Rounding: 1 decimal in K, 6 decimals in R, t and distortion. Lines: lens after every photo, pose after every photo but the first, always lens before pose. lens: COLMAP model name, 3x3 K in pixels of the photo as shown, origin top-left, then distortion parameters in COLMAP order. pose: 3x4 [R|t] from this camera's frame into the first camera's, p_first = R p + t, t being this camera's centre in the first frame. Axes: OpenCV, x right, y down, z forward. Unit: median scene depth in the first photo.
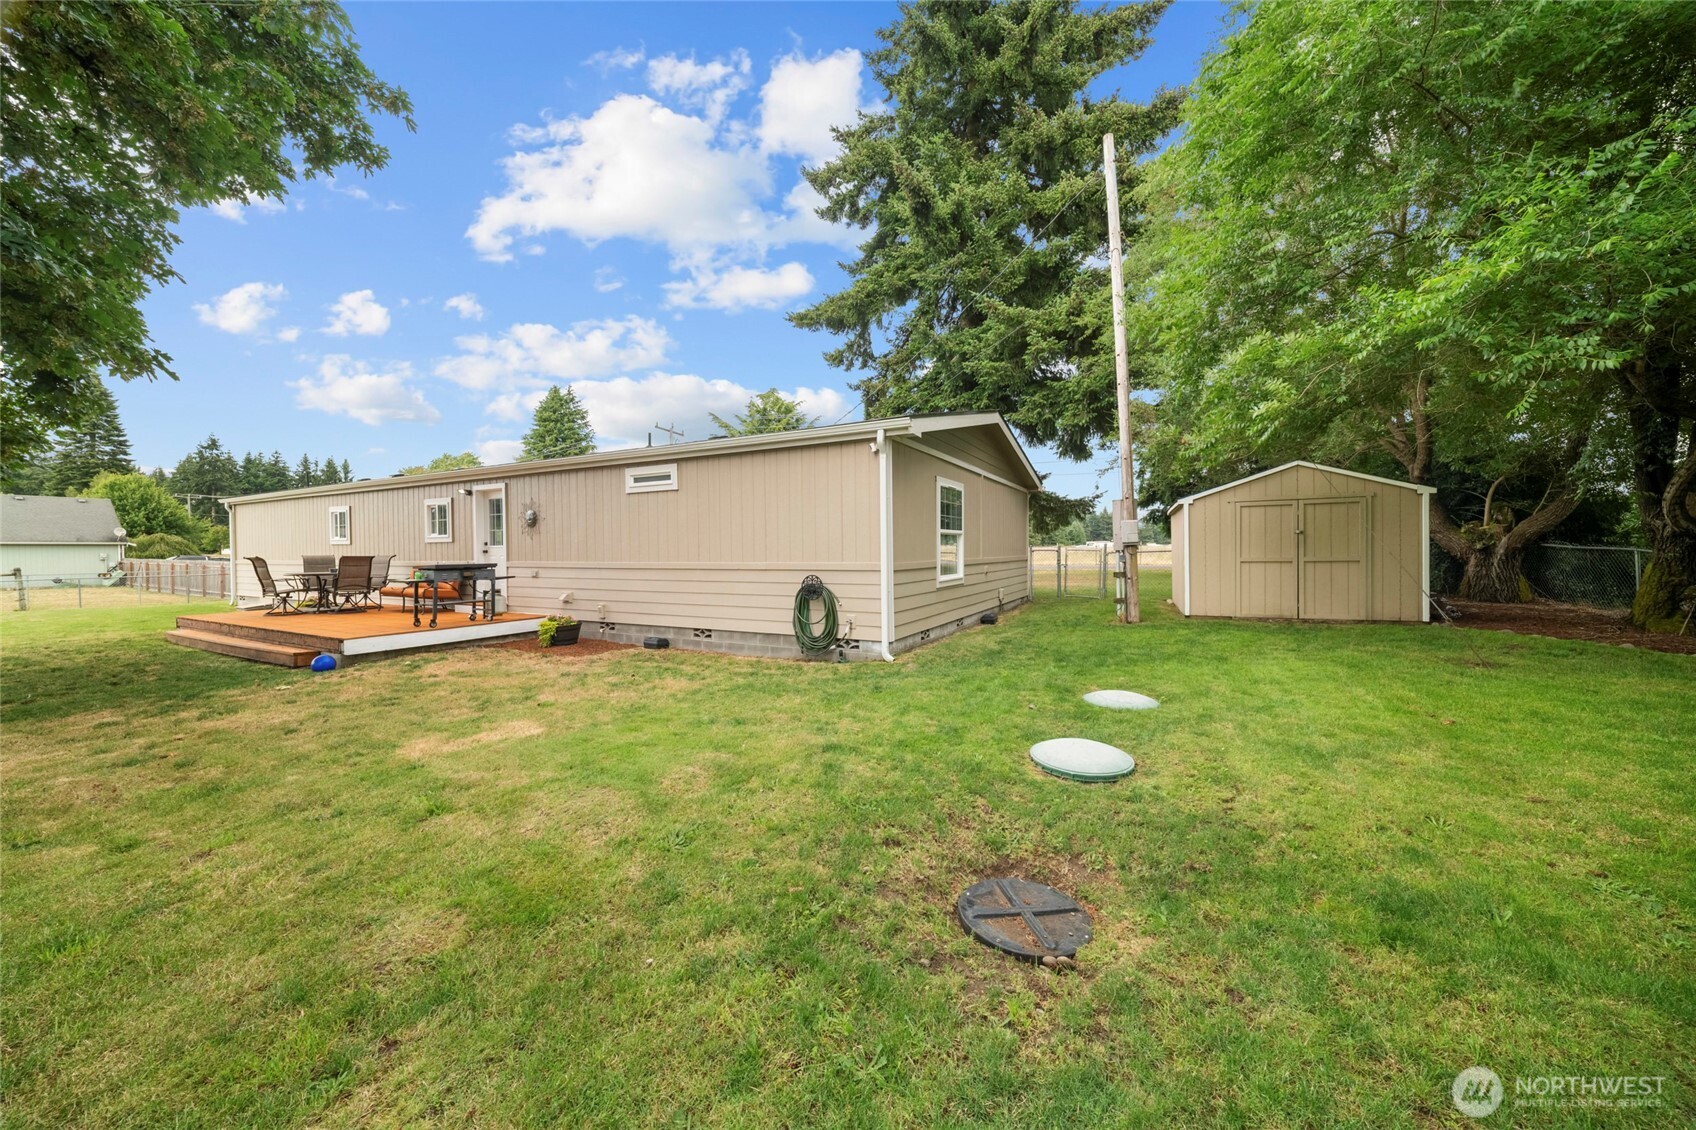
lens RADIAL K [[606.5, 0, 848.4], [0, 606.5, 546.6], [0, 0, 1]] dist [0.000508, -0.000071]
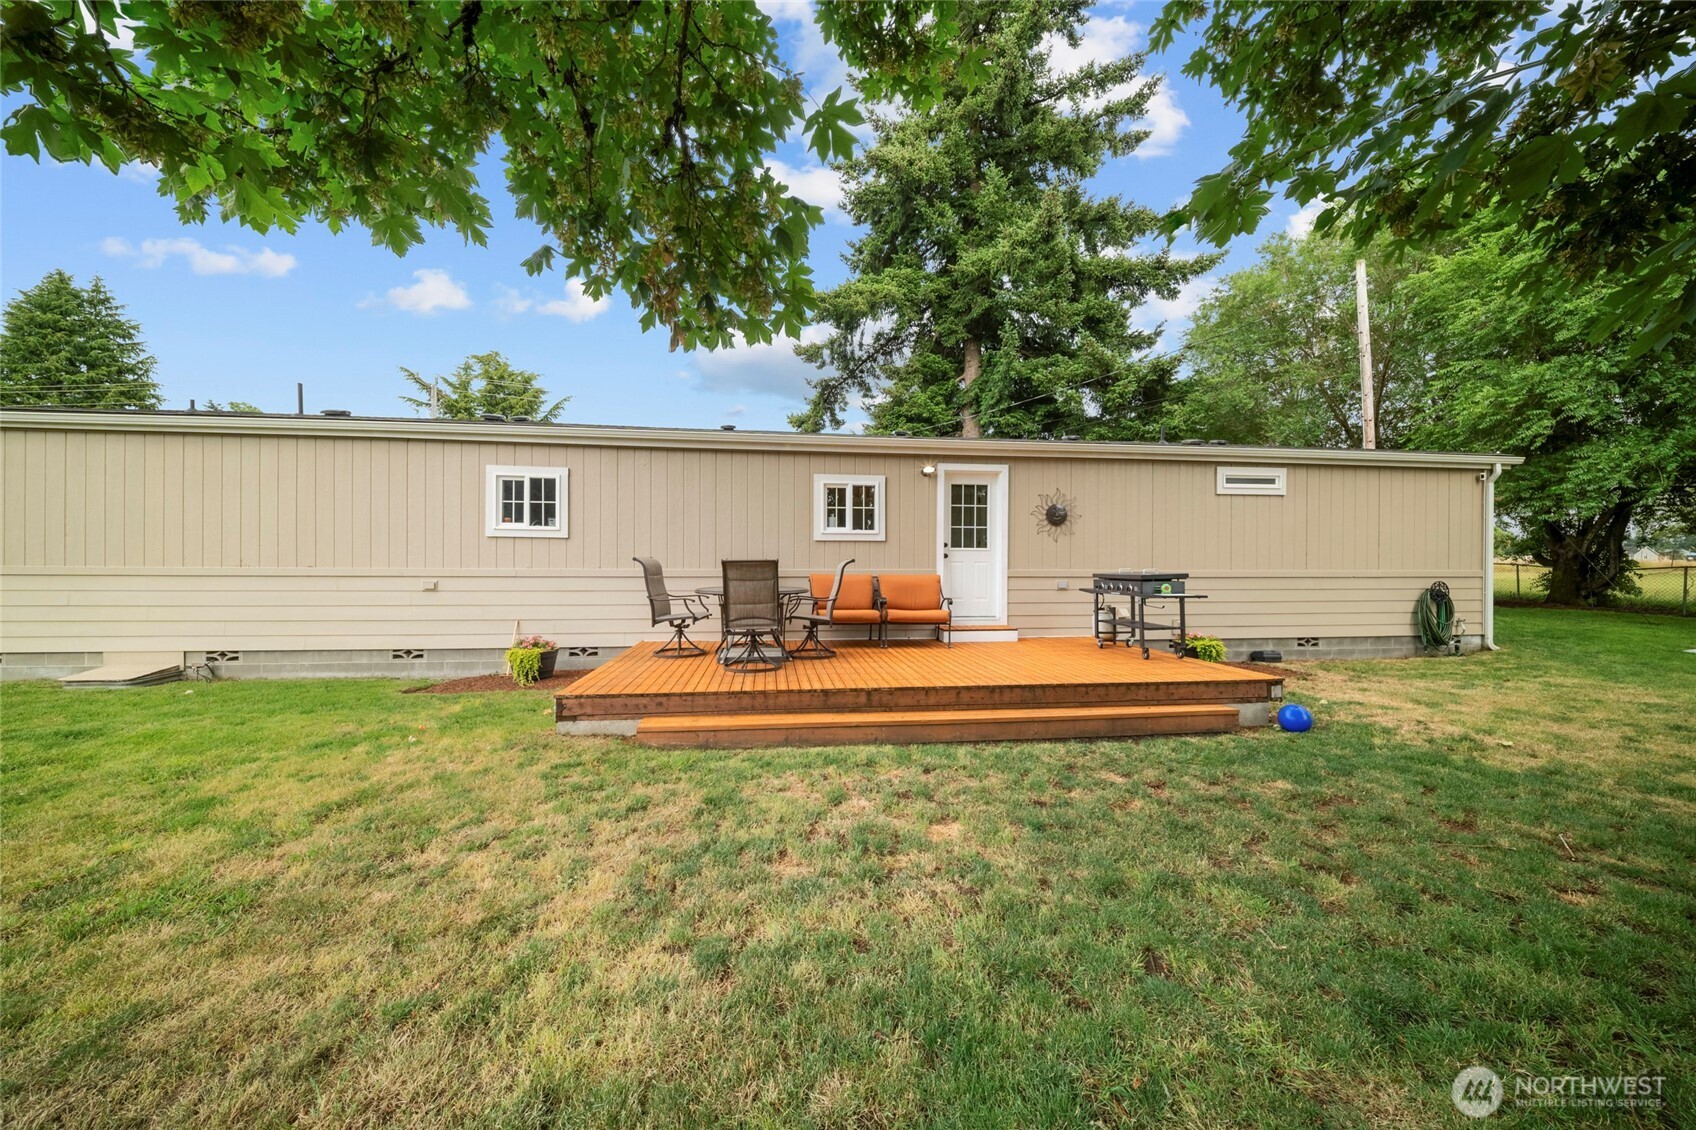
lens RADIAL K [[606.5, 0, 848.4], [0, 606.5, 546.6], [0, 0, 1]] dist [0.000508, -0.000071]
pose [[0.818896, 0.021795, 0.573527, -1.126675], [-0.014074, 0.999741, -0.017896, 0.012025], [-0.573769, 0.006583, 0.818991, 0.488009]]
